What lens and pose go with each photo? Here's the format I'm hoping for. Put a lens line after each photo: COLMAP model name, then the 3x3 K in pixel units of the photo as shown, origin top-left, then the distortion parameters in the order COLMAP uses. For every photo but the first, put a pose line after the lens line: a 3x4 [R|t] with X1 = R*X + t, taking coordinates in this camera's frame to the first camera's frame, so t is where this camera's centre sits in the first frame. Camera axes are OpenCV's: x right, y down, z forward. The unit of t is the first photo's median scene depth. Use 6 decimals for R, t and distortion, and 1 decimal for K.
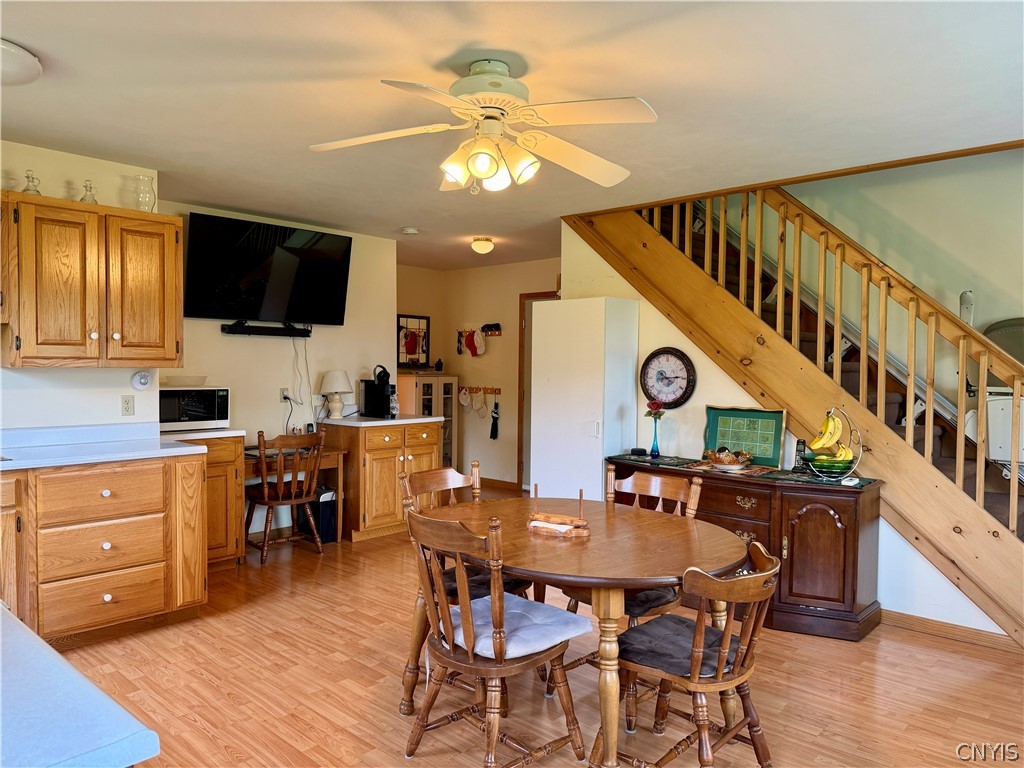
lens RADIAL K [[721.5, 0, 514.6], [0, 721.5, 389.6], [0, 0, 1]] dist [0.066798, -0.080216]
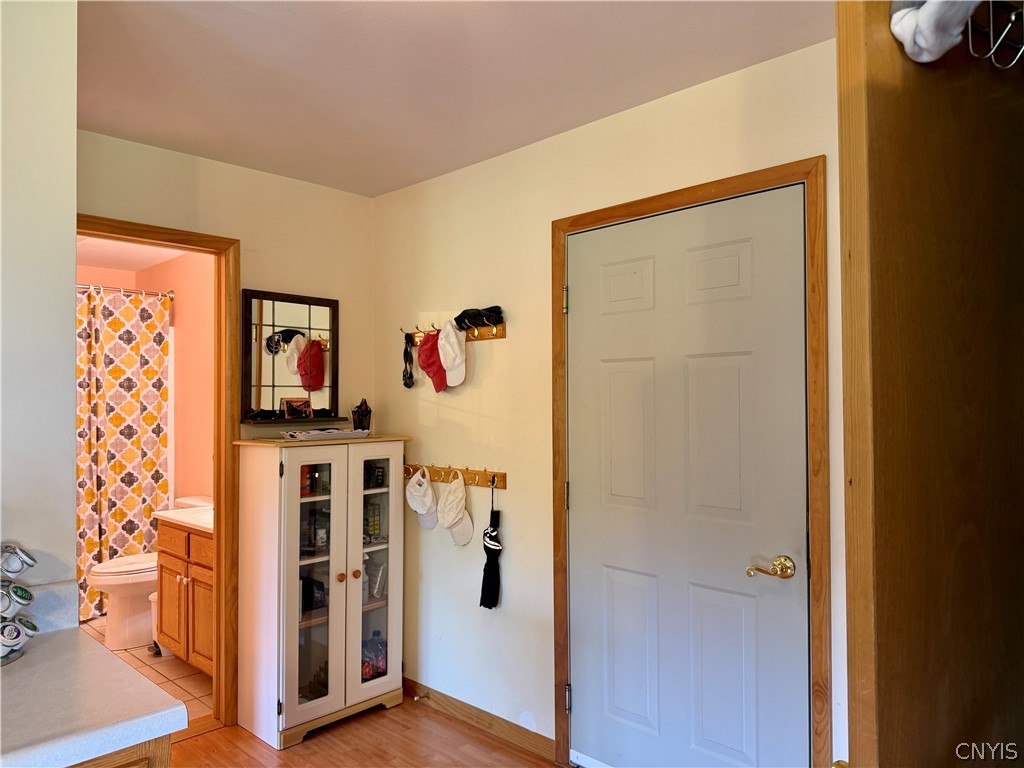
lens RADIAL K [[721.5, 0, 522.8], [0, 721.5, 392.0], [0, 0, 1]] dist [0.066798, -0.080216]
pose [[0.999824, -0.016670, -0.008586, -0.005987], [0.016182, 0.998403, -0.054134, -0.023150], [0.009474, 0.053985, 0.998497, 0.594601]]
